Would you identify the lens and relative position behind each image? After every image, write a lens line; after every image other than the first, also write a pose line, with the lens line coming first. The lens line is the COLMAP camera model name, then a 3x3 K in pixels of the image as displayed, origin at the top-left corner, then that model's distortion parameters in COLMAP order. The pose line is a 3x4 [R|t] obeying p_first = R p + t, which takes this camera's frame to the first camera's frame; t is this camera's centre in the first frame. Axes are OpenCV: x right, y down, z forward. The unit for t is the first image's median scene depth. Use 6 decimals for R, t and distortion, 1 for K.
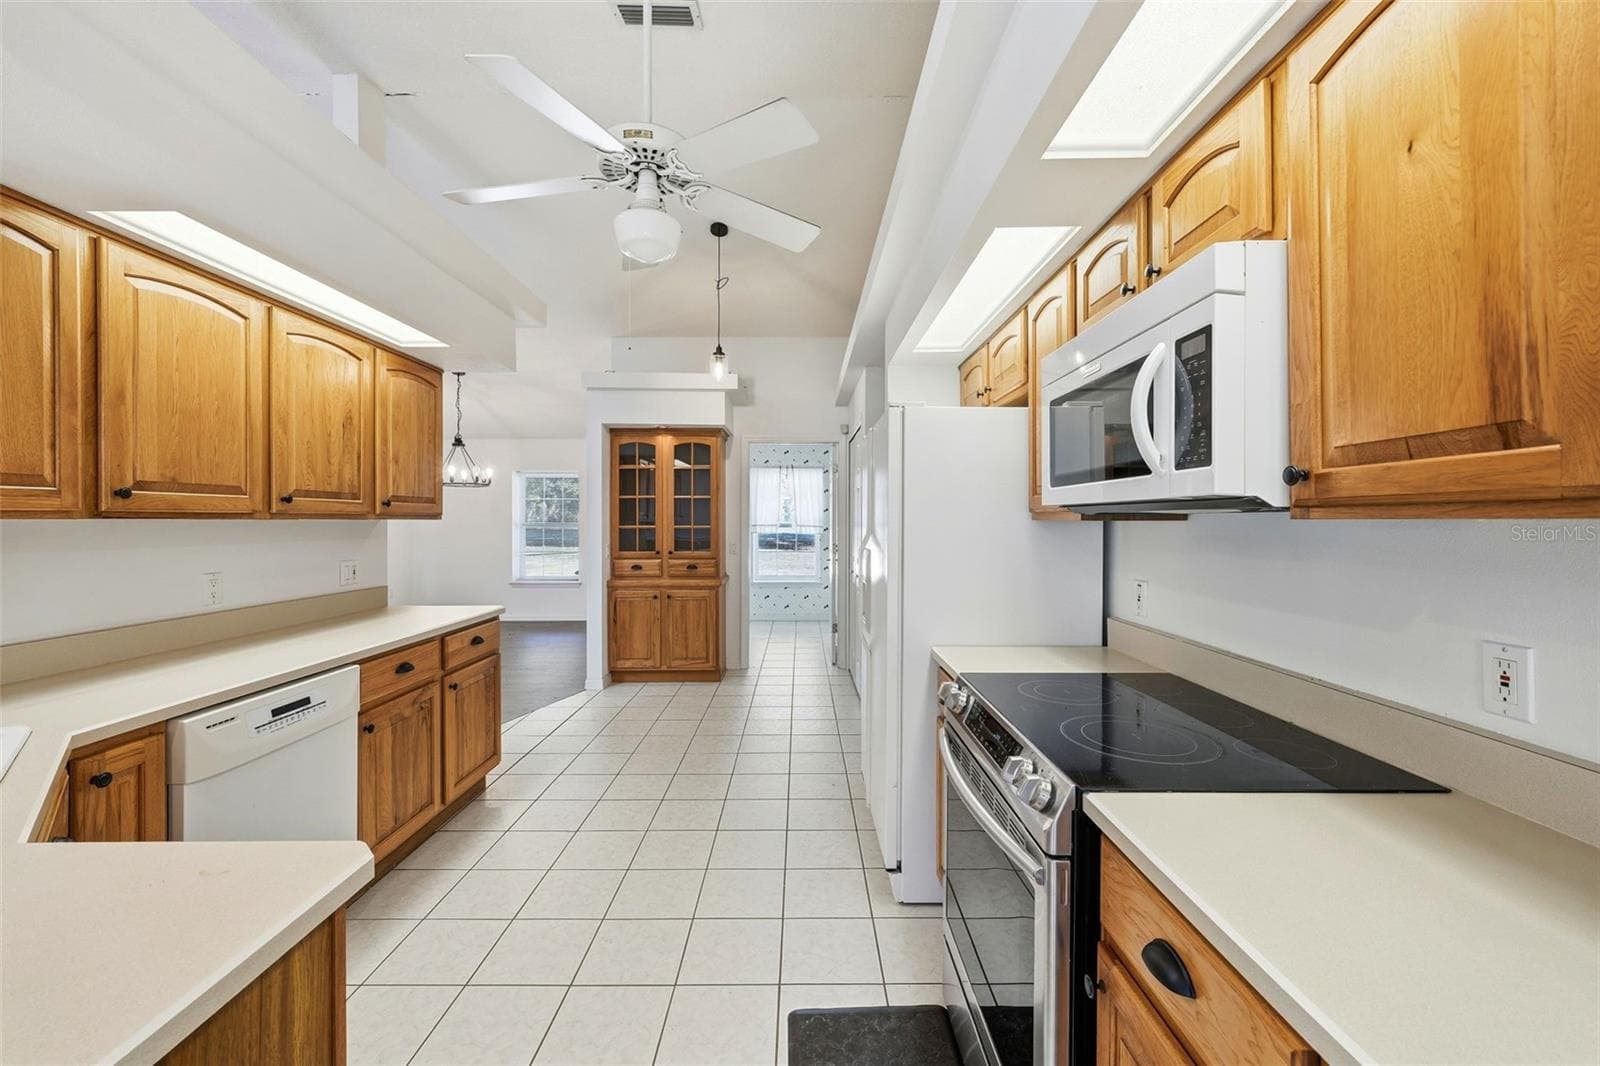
lens RADIAL K [[632.2, 0, 806.7], [0, 632.2, 528.1], [0, 0, 1]] dist [-0.008728, -0.000028]
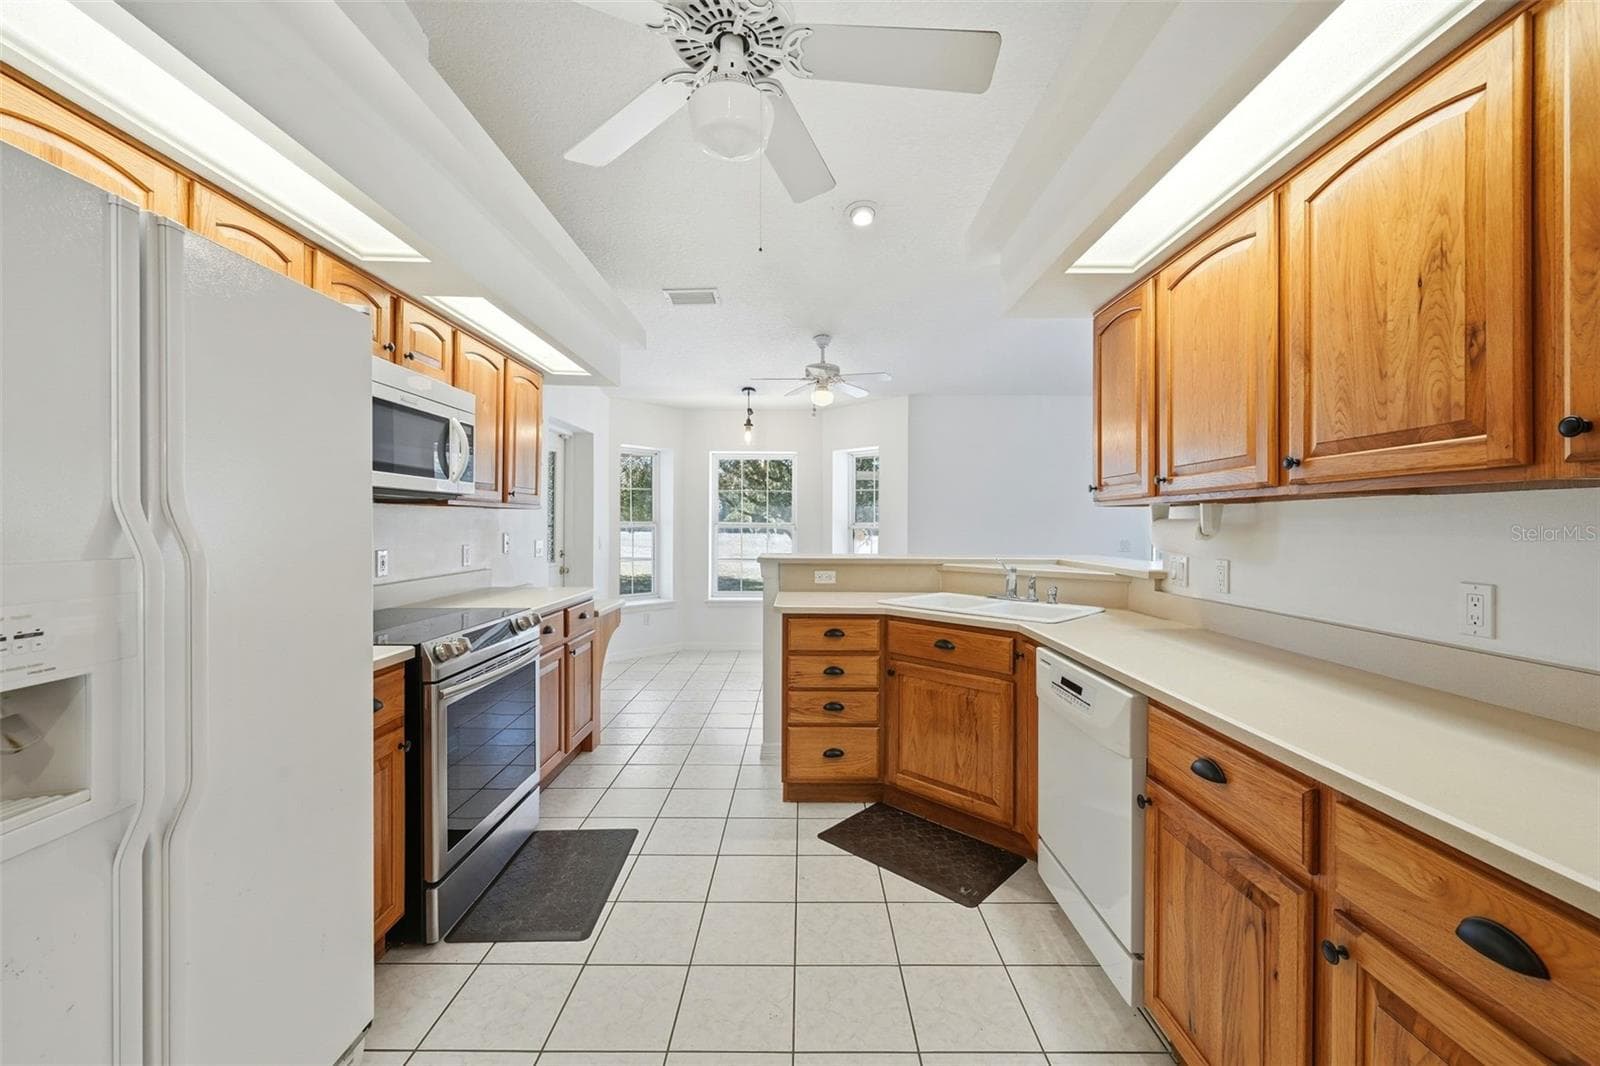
lens RADIAL K [[632.2, 0, 806.7], [0, 632.2, 528.1], [0, 0, 1]] dist [-0.008728, -0.000028]
pose [[-0.999954, -0.008064, 0.005213, -0.630327], [-0.007991, 0.999872, 0.013866, 0.032022], [-0.005324, 0.013824, -0.999890, 3.190505]]
